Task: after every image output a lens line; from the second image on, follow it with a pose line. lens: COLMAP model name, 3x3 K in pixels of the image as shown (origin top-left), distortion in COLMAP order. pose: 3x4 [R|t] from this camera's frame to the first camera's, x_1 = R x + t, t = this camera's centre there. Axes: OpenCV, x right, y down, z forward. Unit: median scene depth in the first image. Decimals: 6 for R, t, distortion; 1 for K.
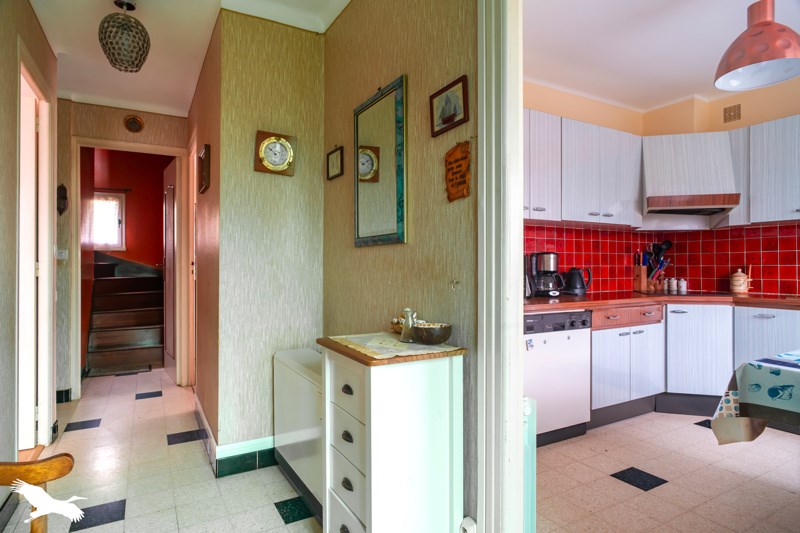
lens RADIAL K [[452.6, 0, 399.7], [0, 452.6, 268.9], [0, 0, 1]] dist [0.000128, 0.002345]
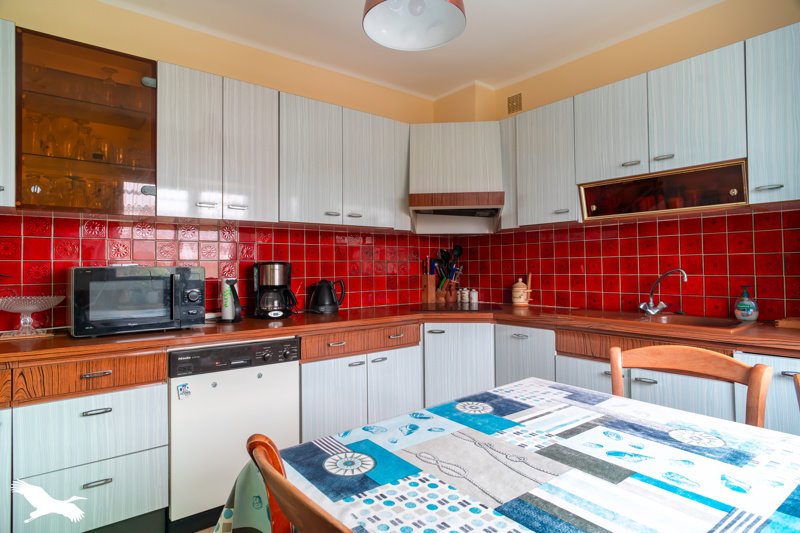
lens RADIAL K [[452.6, 0, 398.9], [0, 452.6, 261.0], [0, 0, 1]] dist [0.000128, 0.002345]
pose [[0.988534, -0.007488, 0.150811, 0.402274], [0.011023, 0.999683, -0.022618, -0.016565], [-0.150594, 0.024021, 0.988304, 0.174004]]
